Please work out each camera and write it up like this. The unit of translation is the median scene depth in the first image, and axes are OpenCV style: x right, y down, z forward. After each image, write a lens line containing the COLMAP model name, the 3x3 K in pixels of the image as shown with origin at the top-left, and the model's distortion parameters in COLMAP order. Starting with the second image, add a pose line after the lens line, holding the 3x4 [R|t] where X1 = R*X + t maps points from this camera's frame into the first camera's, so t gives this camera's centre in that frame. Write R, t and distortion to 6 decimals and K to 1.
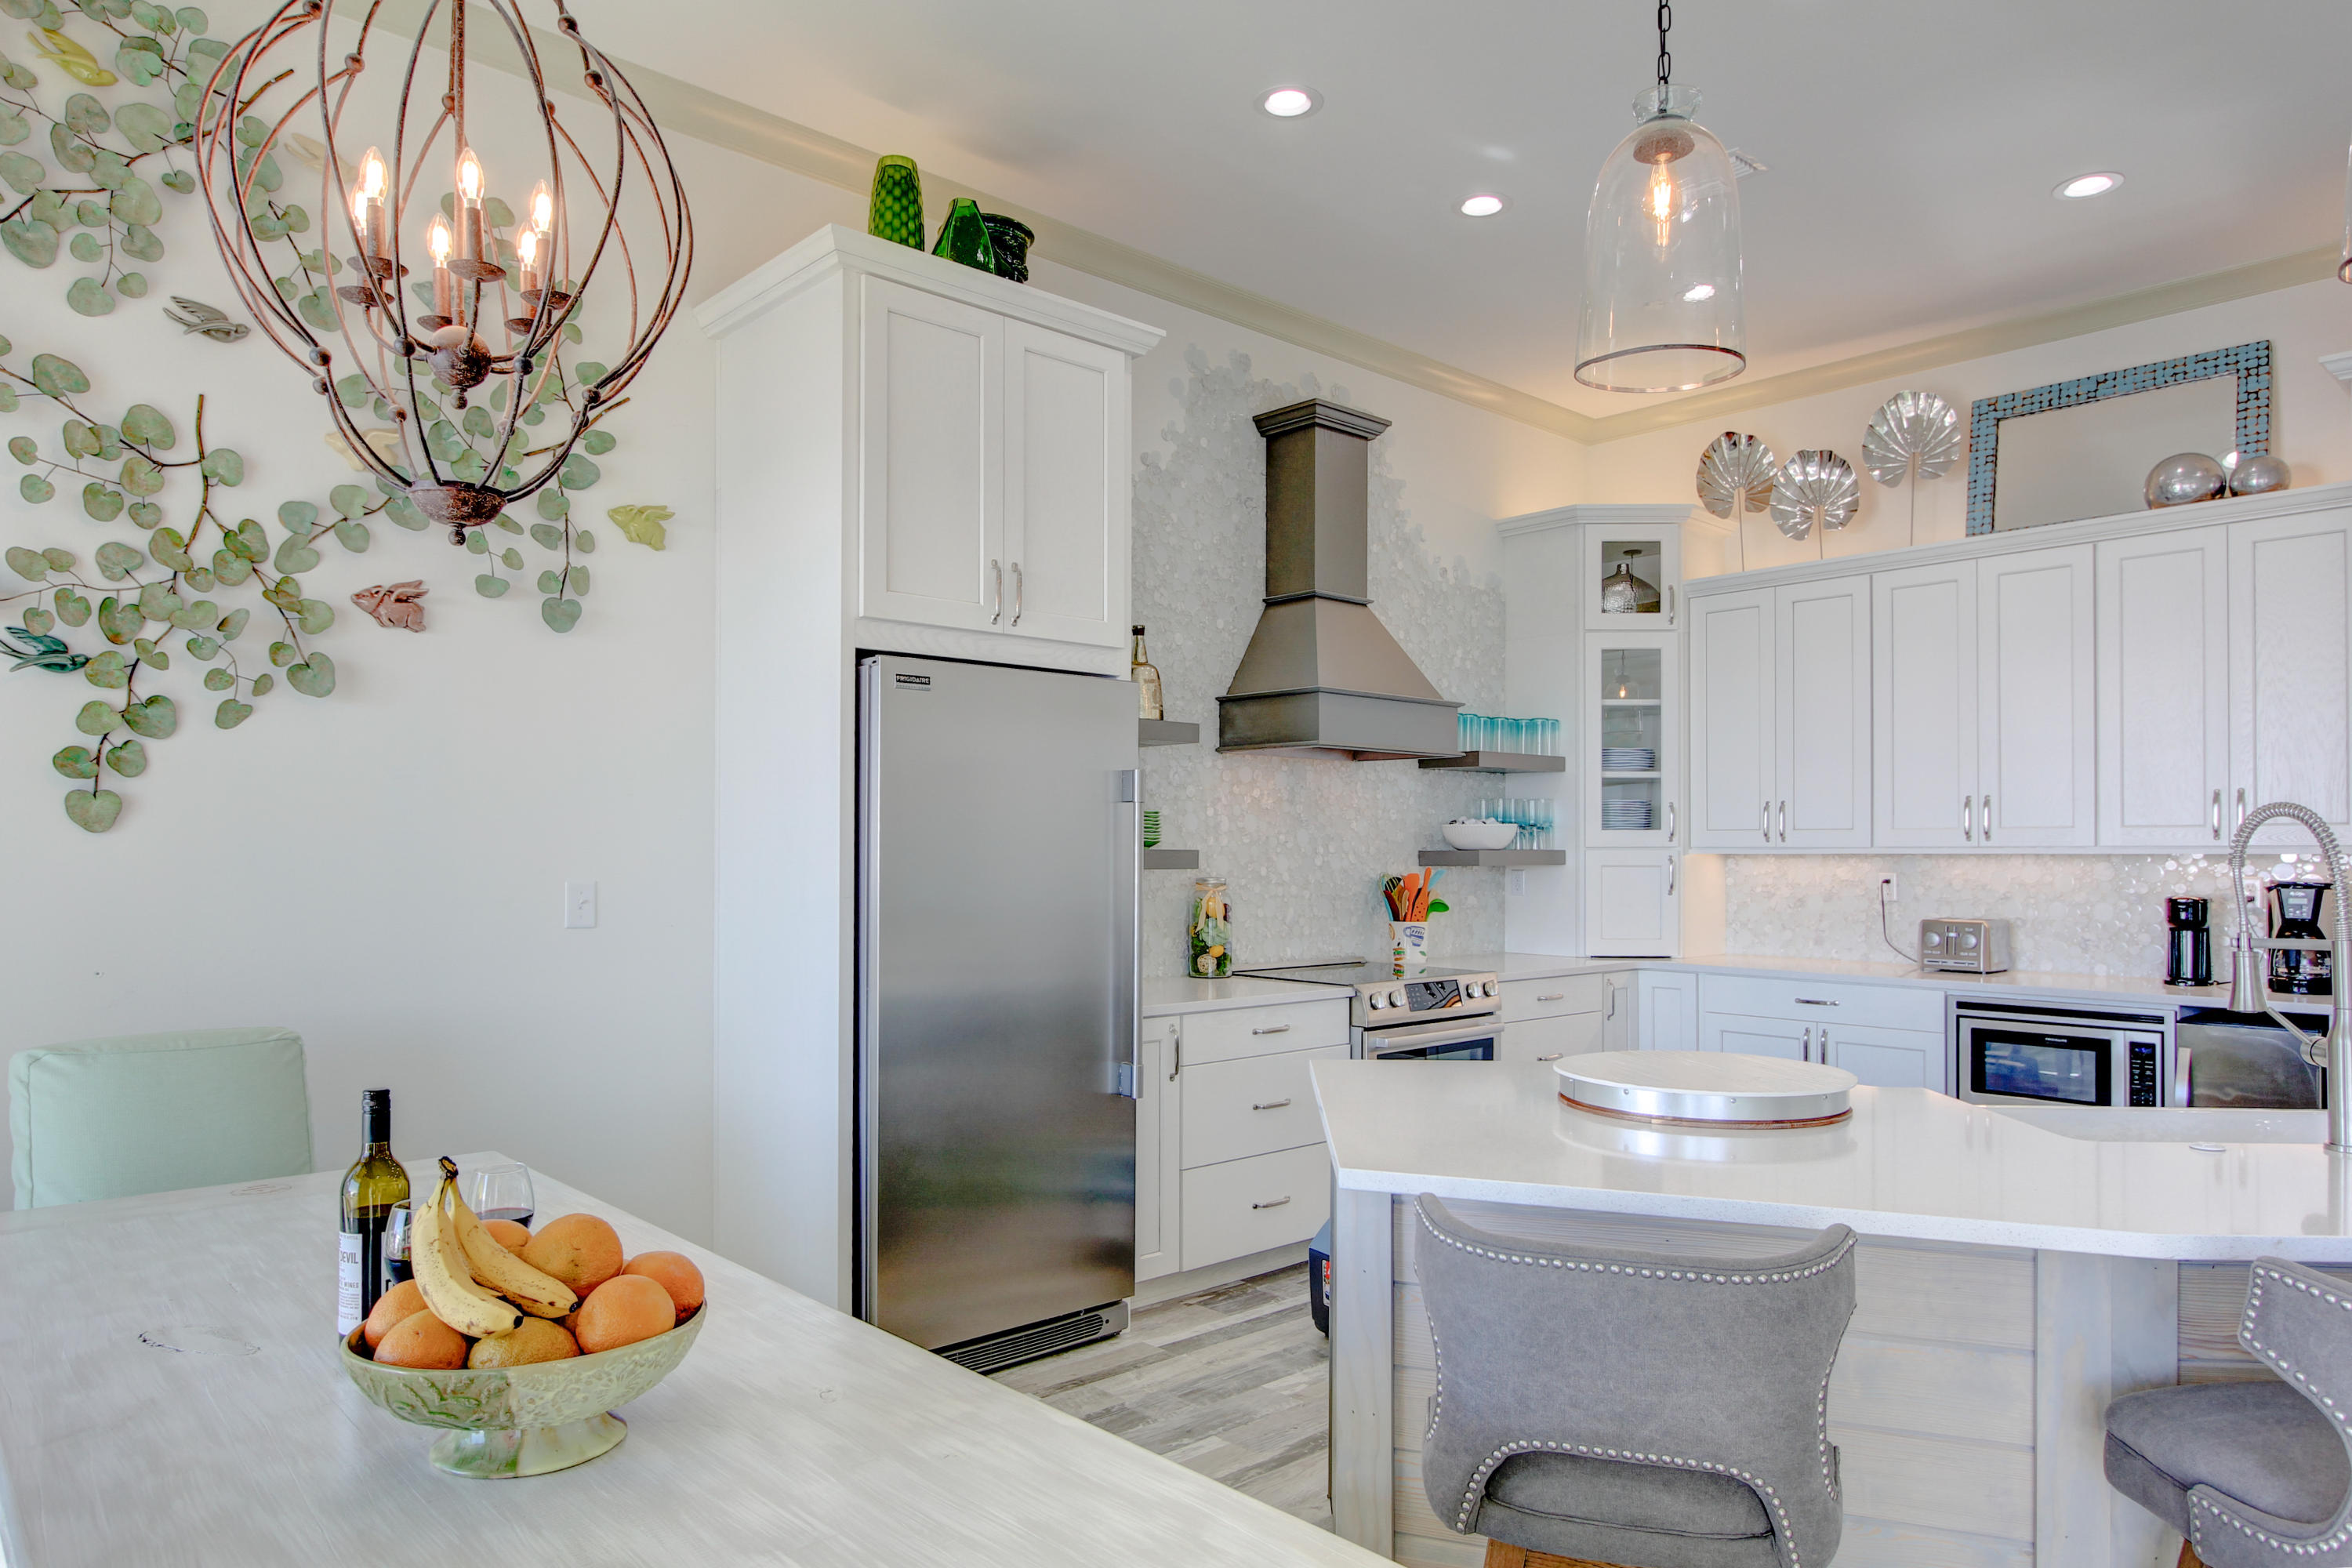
lens RADIAL K [[1440.9, 0, 1172.8], [0, 1440.9, 837.7], [0, 0, 1]] dist [0.002576, 0.001246]
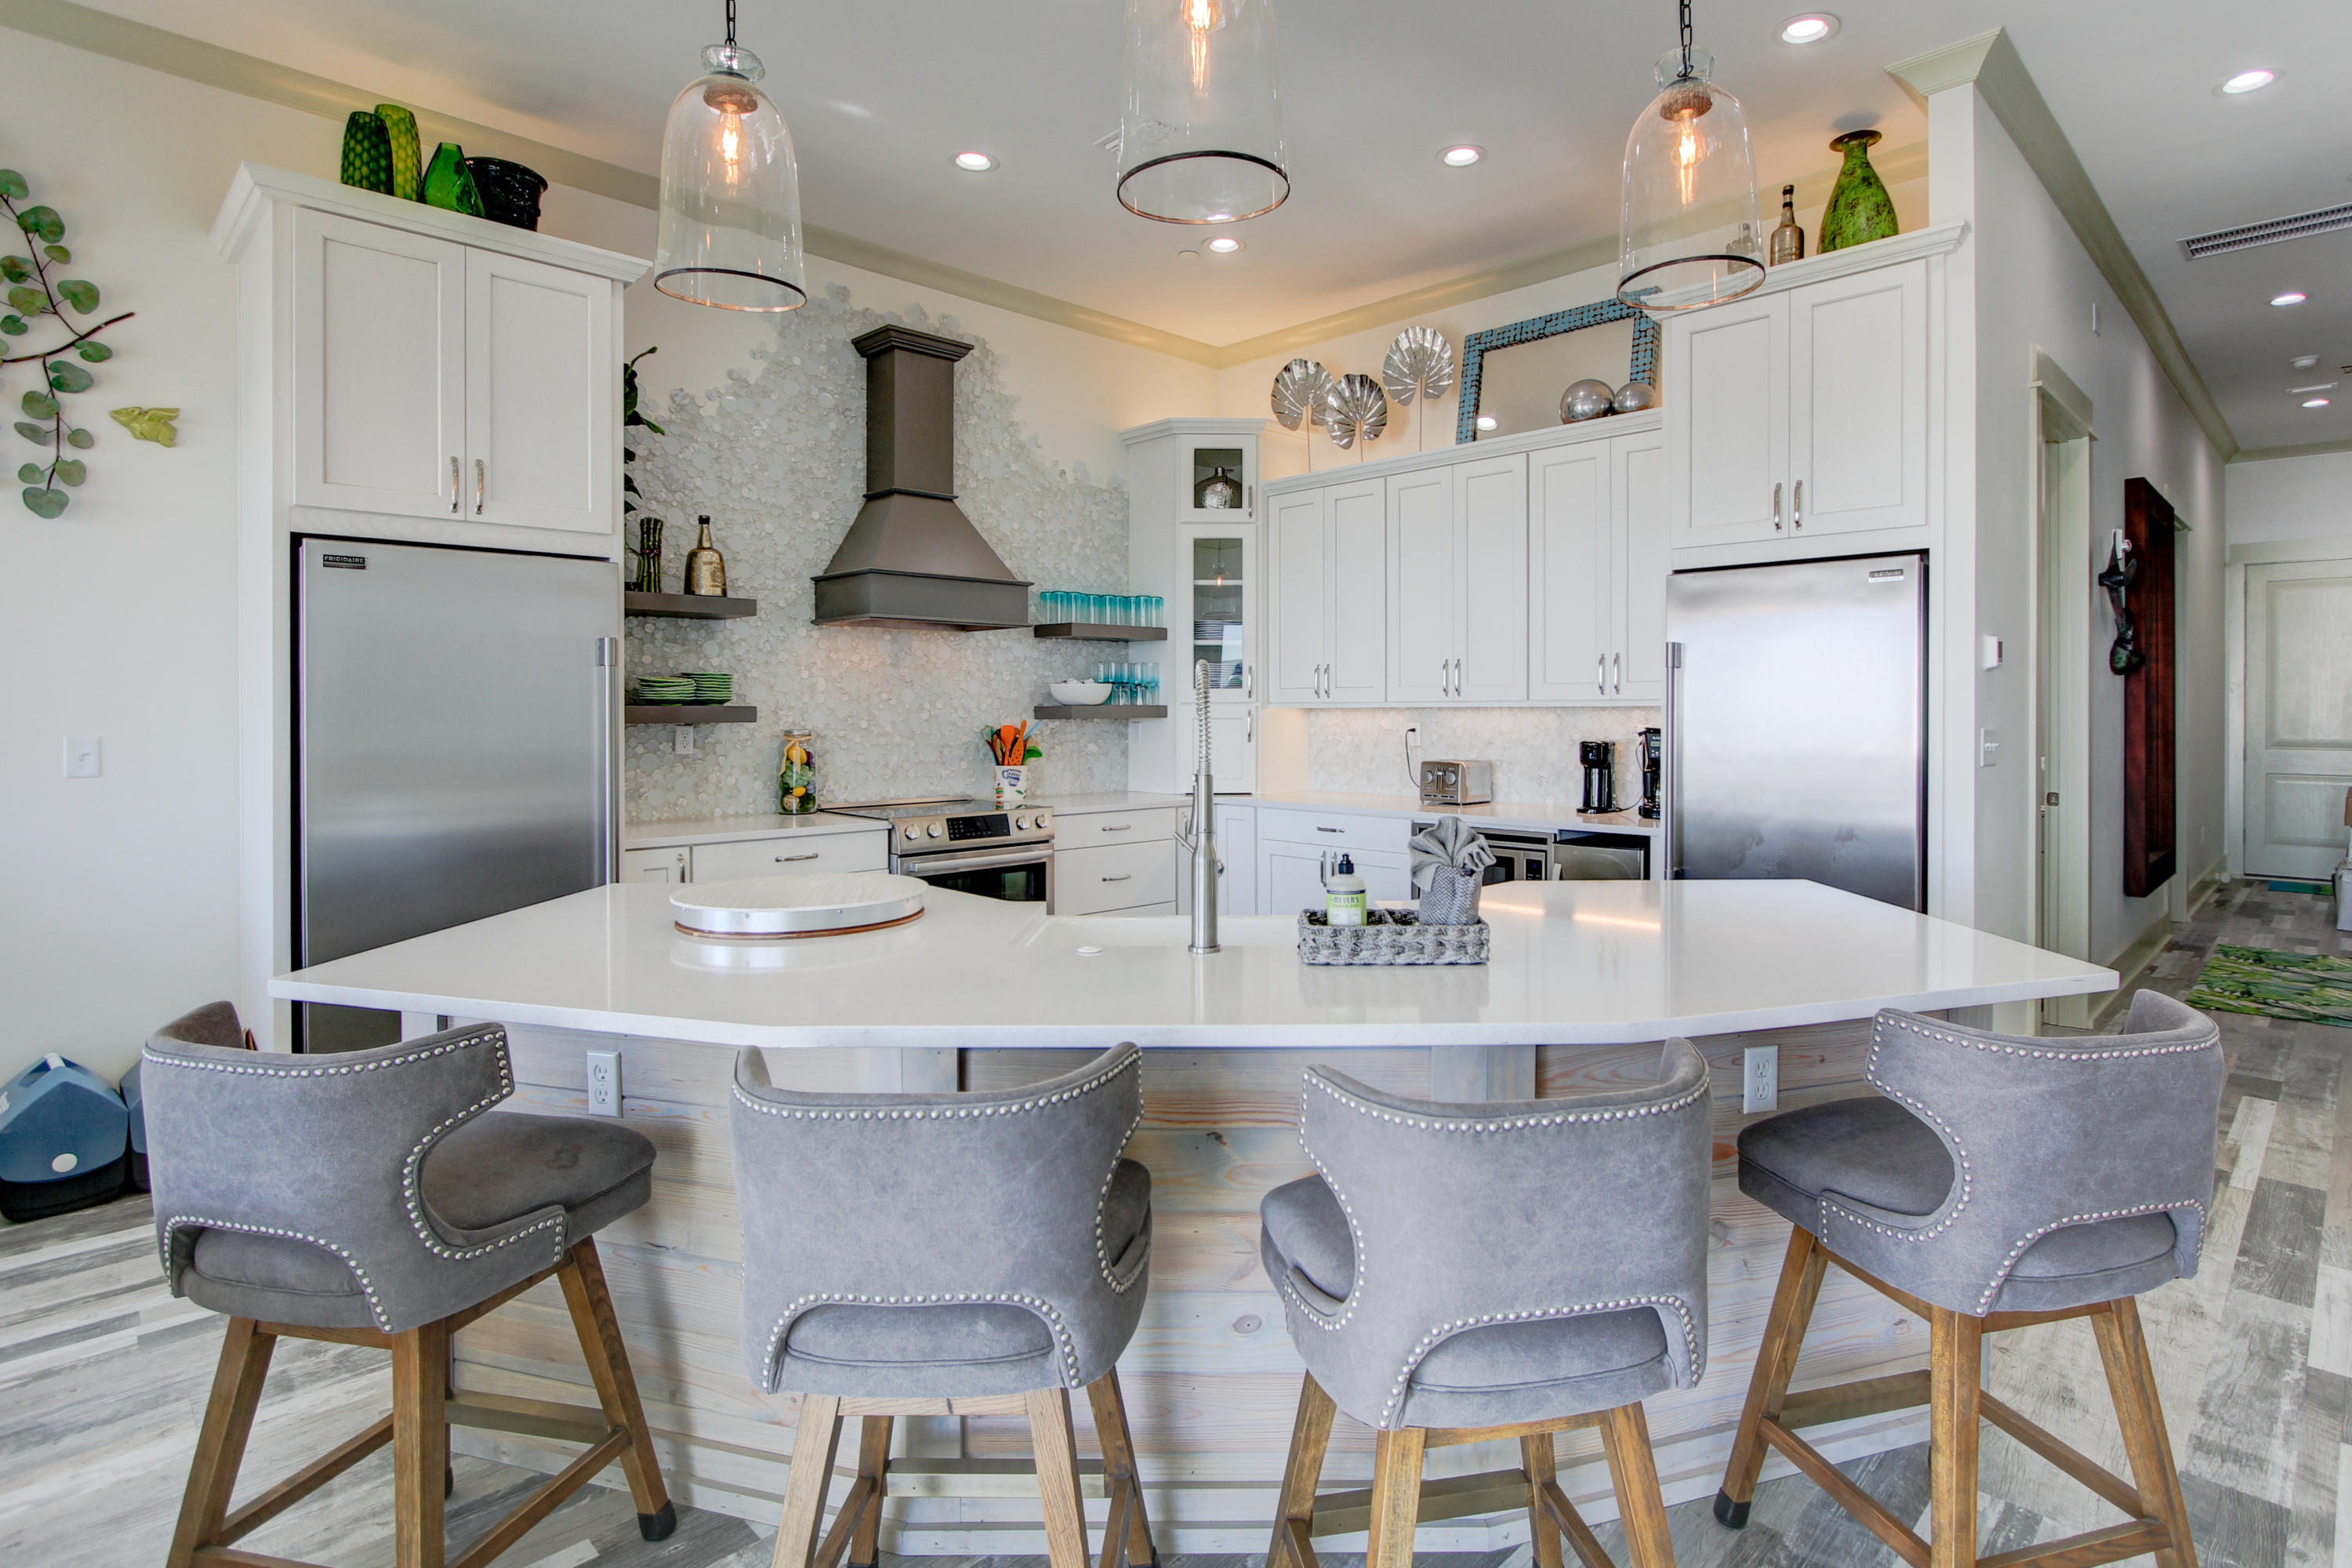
lens RADIAL K [[1198.0, 0, 1180.0], [0, 1198.0, 707.2], [0, 0, 1]] dist [0.001115, 0.000186]
pose [[0.998417, -0.004147, 0.056096, 0.264868], [0.003660, 0.999955, 0.008787, 0.001573], [-0.056130, -0.008567, 0.998387, 0.000401]]
